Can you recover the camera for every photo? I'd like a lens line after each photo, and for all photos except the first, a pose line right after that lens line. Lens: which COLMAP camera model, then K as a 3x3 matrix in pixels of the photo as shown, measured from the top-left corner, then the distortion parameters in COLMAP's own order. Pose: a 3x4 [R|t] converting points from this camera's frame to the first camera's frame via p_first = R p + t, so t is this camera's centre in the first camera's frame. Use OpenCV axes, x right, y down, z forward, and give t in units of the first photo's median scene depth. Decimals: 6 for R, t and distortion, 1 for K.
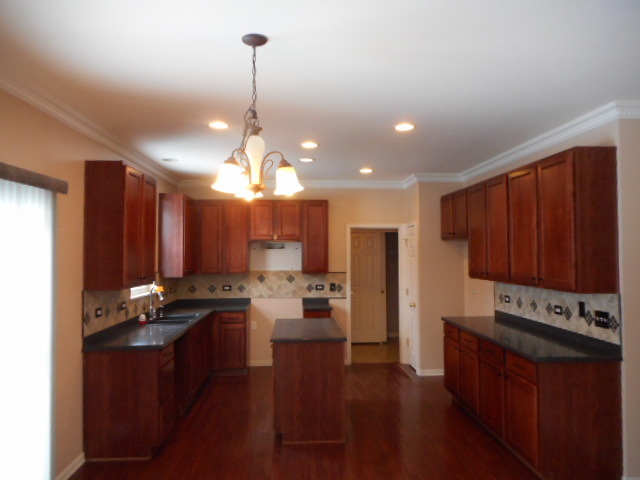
lens RADIAL K [[475.9, 0, 320.0], [0, 475.9, 240.0], [0, 0, 1]] dist [-0.007553, 0.002191]
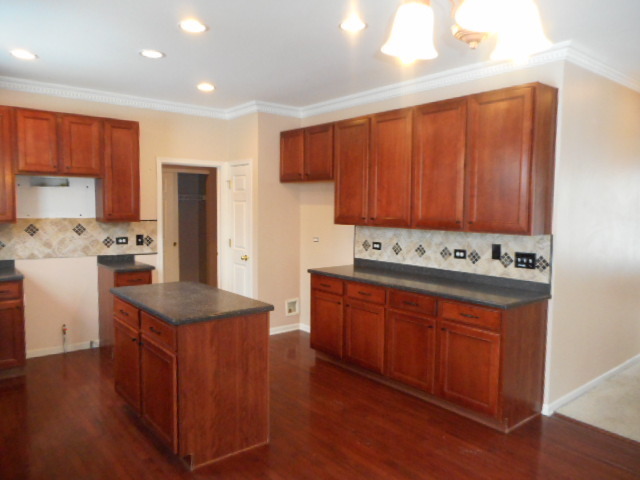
lens RADIAL K [[475.9, 0, 320.0], [0, 475.9, 240.0], [0, 0, 1]] dist [-0.007553, 0.002191]
pose [[0.815203, -0.029336, 0.578431, -0.230044], [-0.028764, 0.995433, 0.091024, 0.028412], [-0.578460, -0.090841, 0.810637, 0.281708]]
